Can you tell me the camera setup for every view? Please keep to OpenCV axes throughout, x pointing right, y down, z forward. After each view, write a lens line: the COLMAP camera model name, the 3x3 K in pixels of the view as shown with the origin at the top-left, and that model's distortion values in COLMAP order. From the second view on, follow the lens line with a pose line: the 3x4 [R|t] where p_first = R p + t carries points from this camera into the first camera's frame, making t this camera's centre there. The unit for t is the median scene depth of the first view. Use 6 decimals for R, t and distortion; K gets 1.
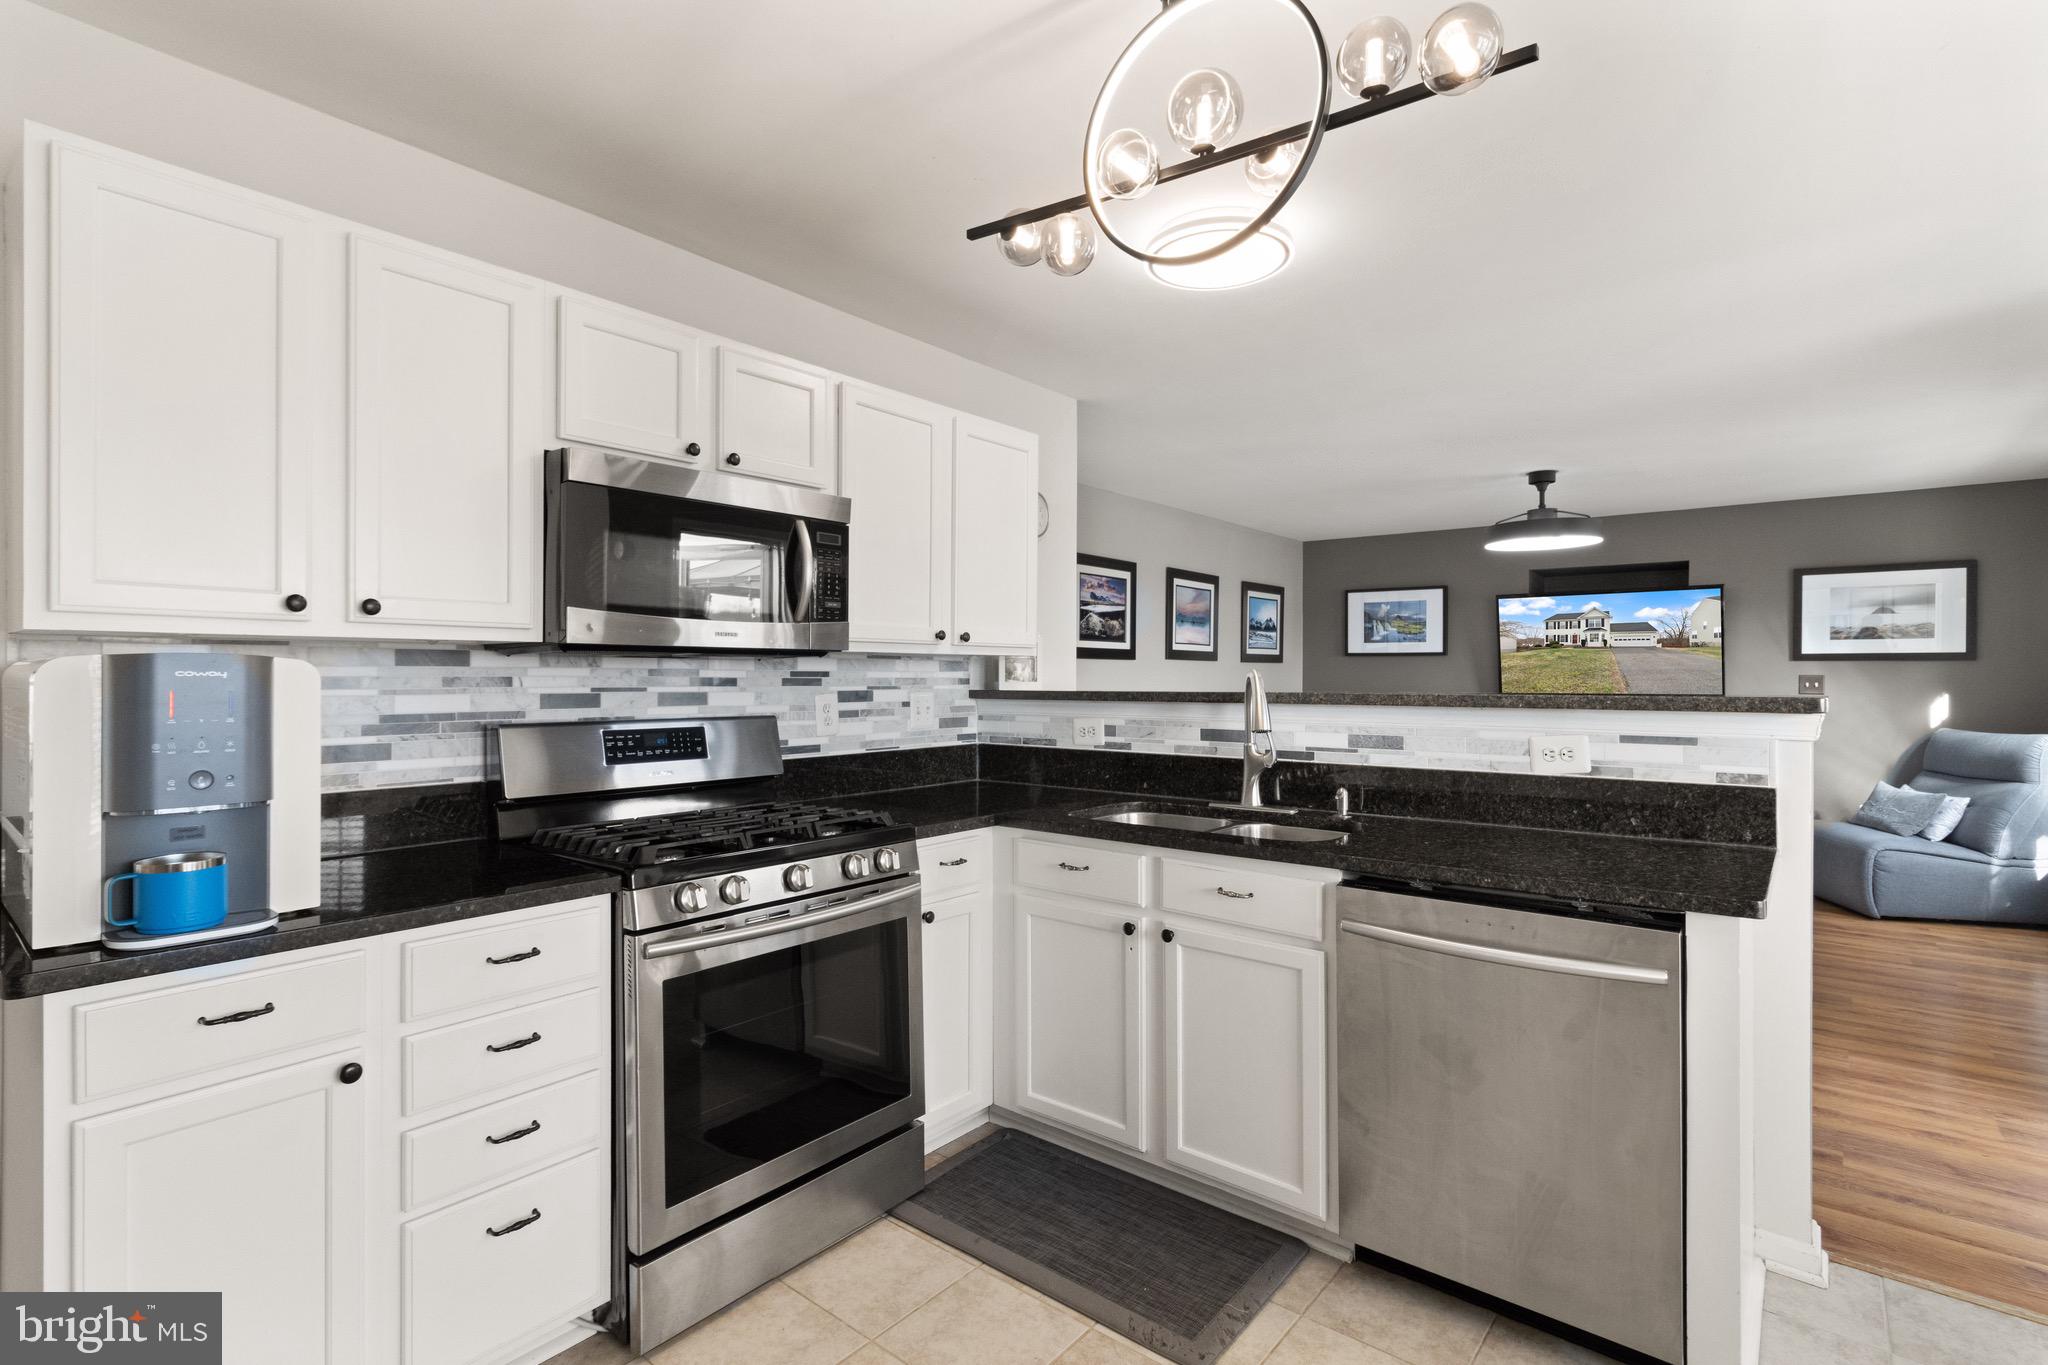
lens RADIAL K [[968.1, 0, 1018.2], [0, 968.1, 676.4], [0, 0, 1]] dist [0.000961, 0.000399]
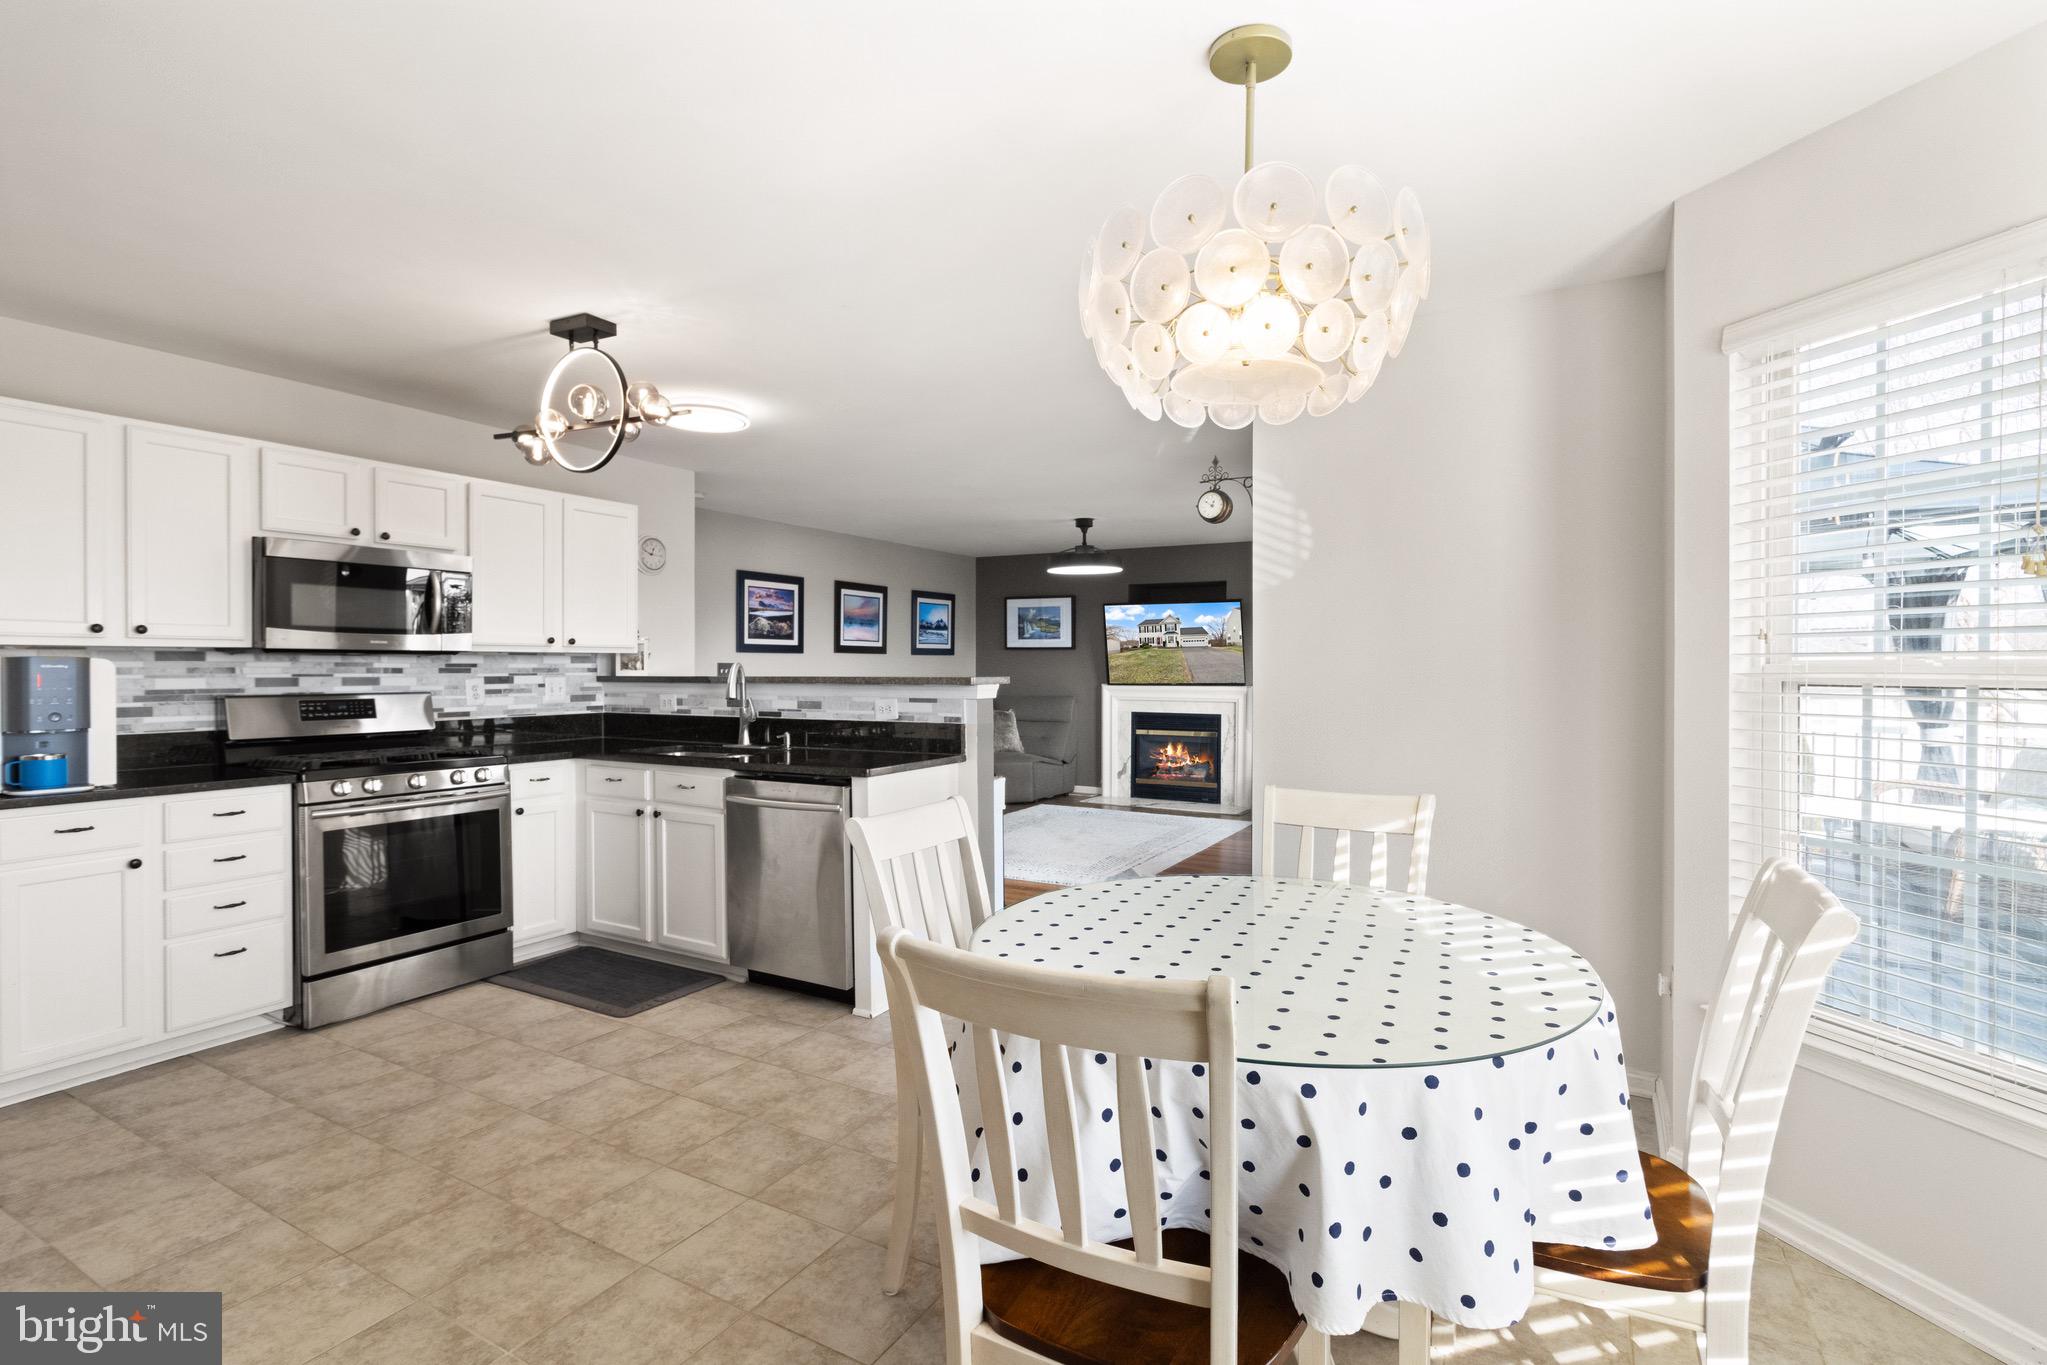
lens RADIAL K [[977.7, 0, 1025.5], [0, 977.7, 673.4], [0, 0, 1]] dist [0.003403, 0.000888]
pose [[0.986084, -0.002720, 0.166227, 0.458362], [0.001463, 0.999969, 0.007680, -0.000185], [-0.166242, -0.007330, 0.986058, -0.756084]]
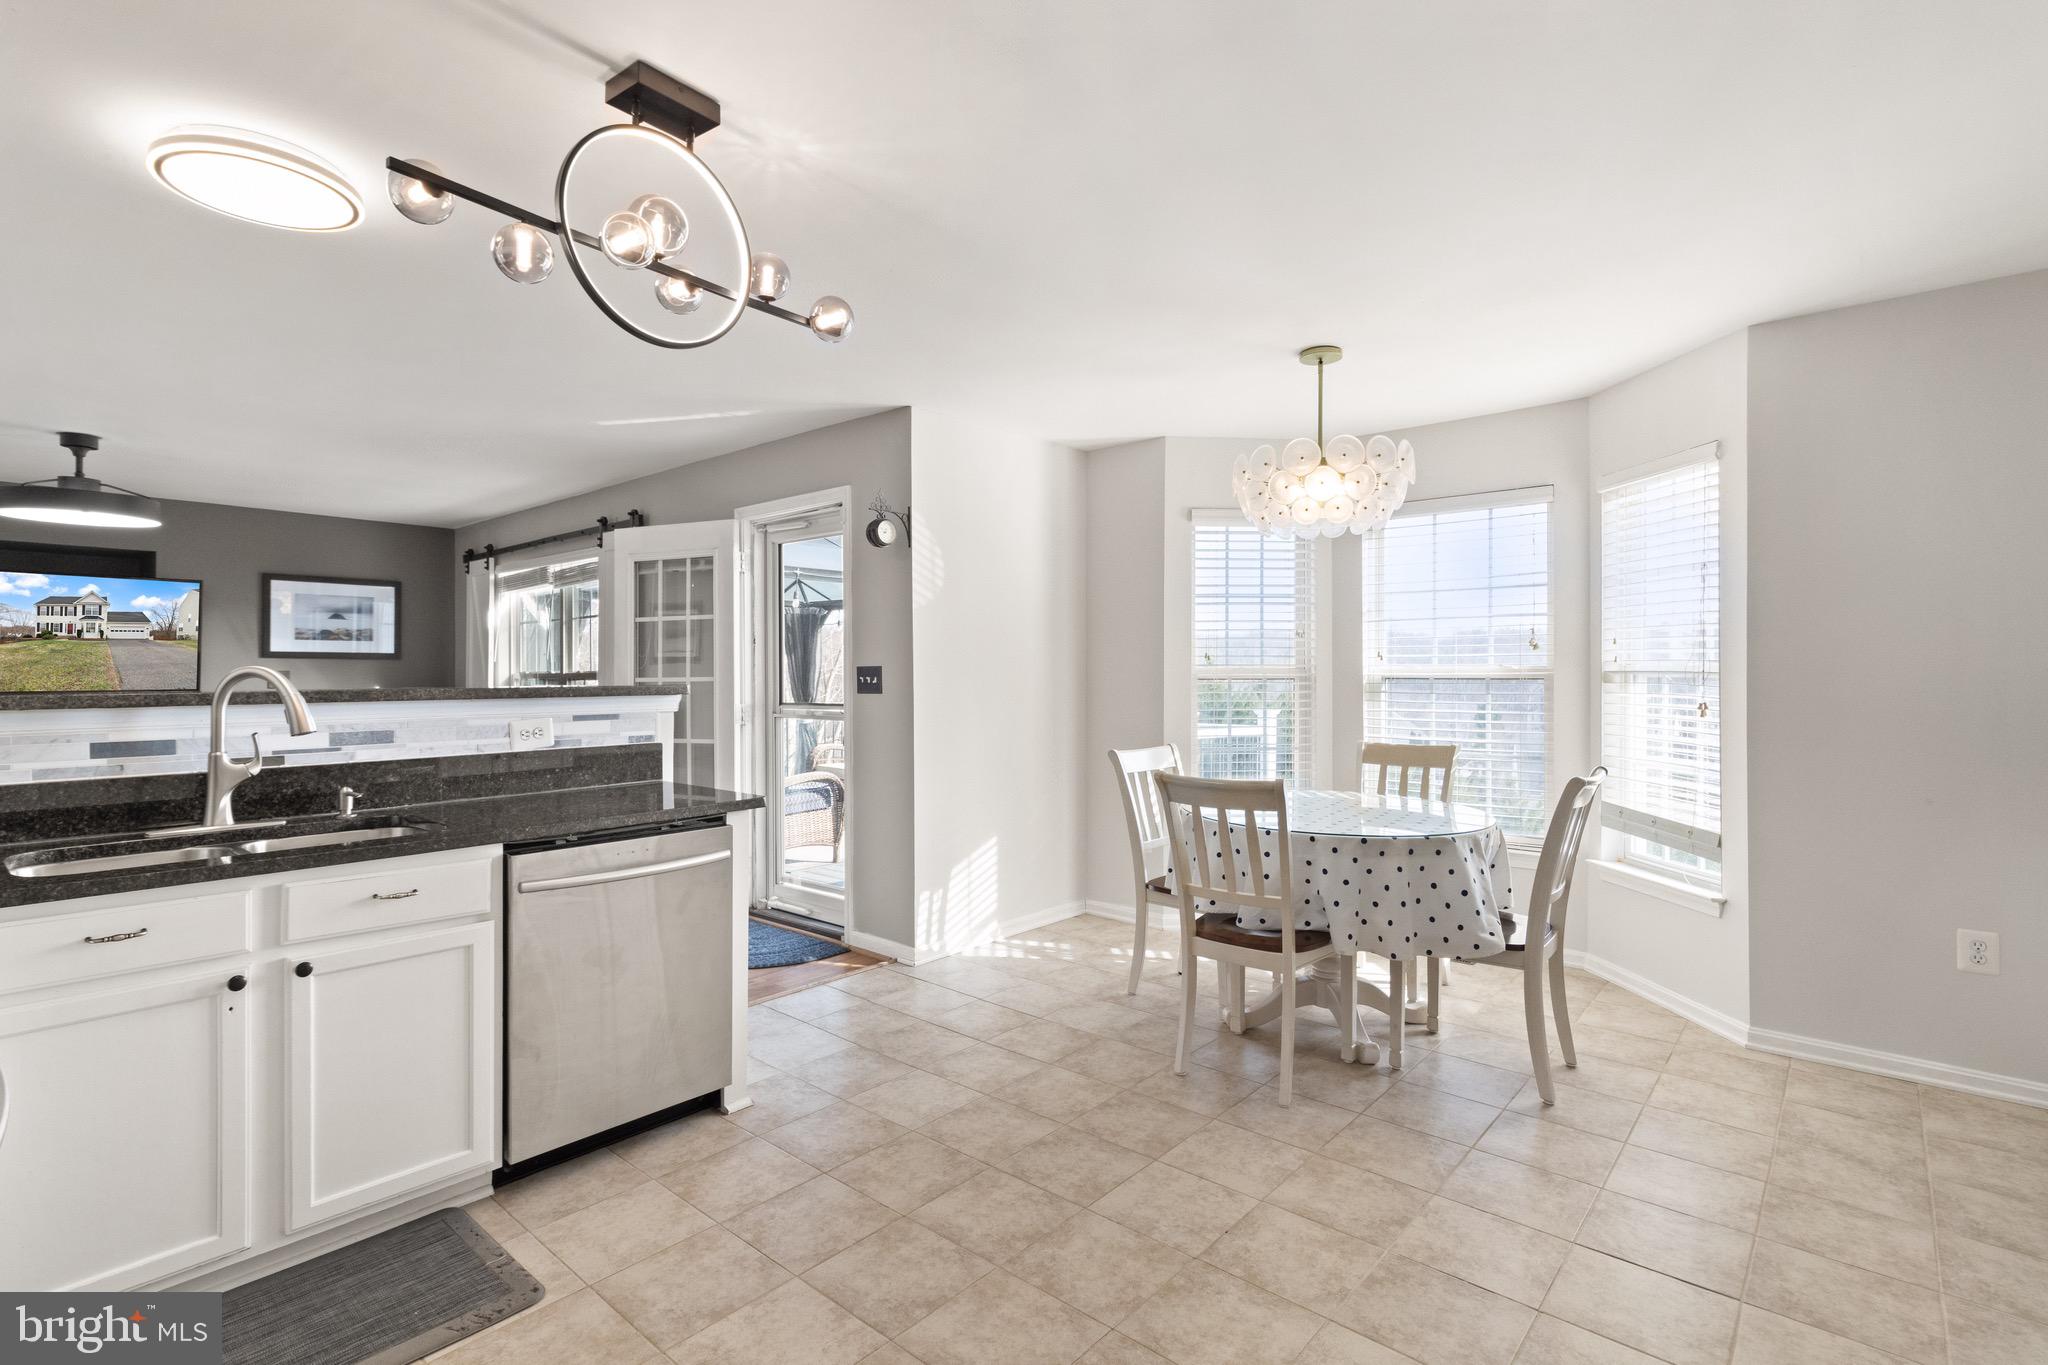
lens RADIAL K [[978.2, 0, 1026.0], [0, 978.2, 673.4], [0, 0, 1]] dist [0.003403, 0.000888]
pose [[0.023244, -0.003821, 0.999723, -0.635317], [0.002445, 0.999990, 0.003766, -0.001575], [-0.999727, 0.002357, 0.023253, 0.288486]]
